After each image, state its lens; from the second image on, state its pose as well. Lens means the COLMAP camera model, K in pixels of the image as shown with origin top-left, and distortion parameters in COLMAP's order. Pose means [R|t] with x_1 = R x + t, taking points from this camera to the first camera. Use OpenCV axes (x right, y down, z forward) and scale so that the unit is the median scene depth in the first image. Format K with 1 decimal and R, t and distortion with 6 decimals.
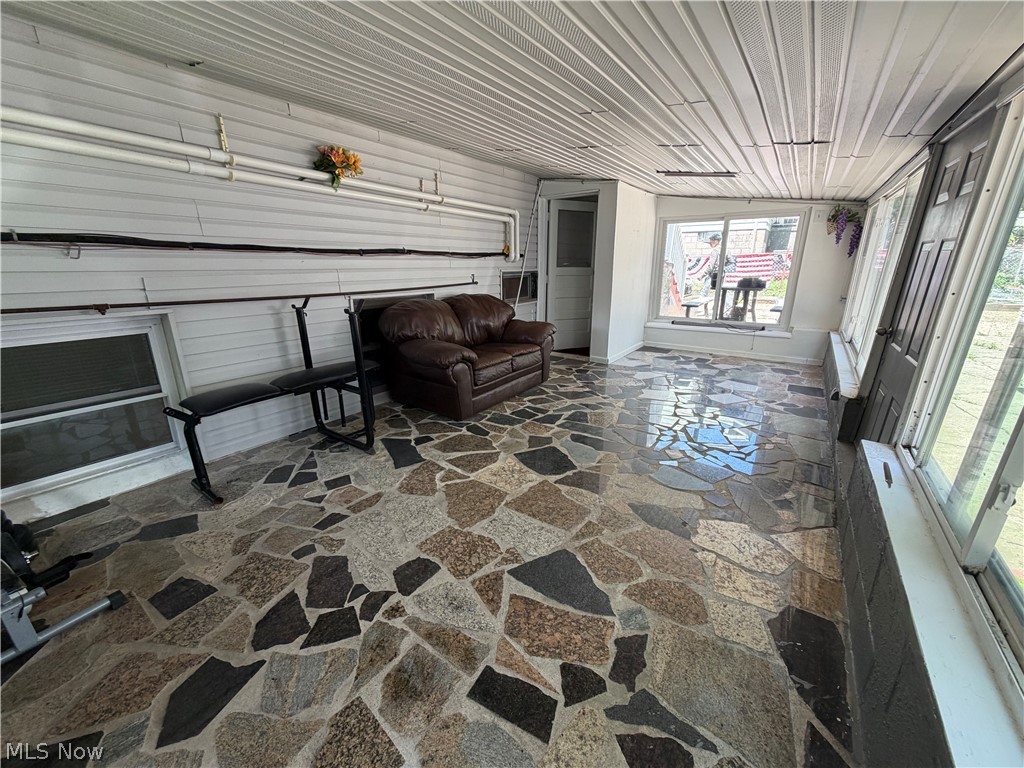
lens RADIAL K [[406.5, 0, 513.4], [0, 406.5, 391.7], [0, 0, 1]] dist [0.000544, -0.000206]
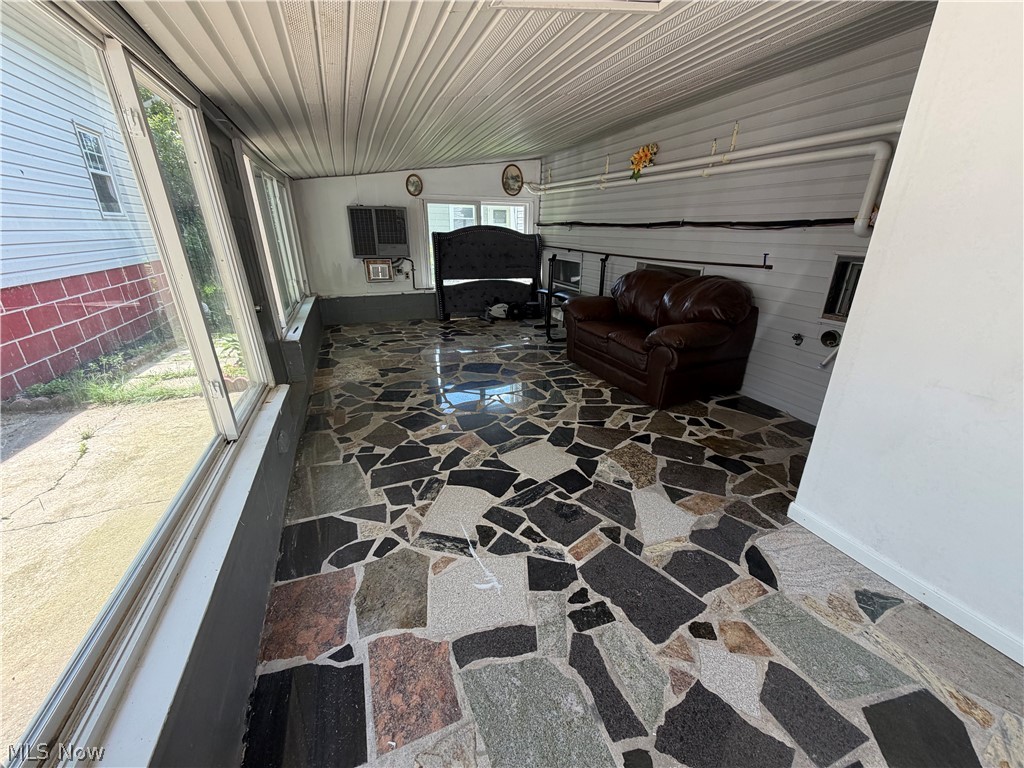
lens RADIAL K [[406.5, 0, 513.5], [0, 406.5, 388.7], [0, 0, 1]] dist [0.000544, -0.000206]
pose [[-0.552498, 0.303187, -0.776417, 1.042060], [-0.256513, 0.824443, 0.504476, -0.478845], [0.793062, 0.477883, -0.377732, 1.464879]]
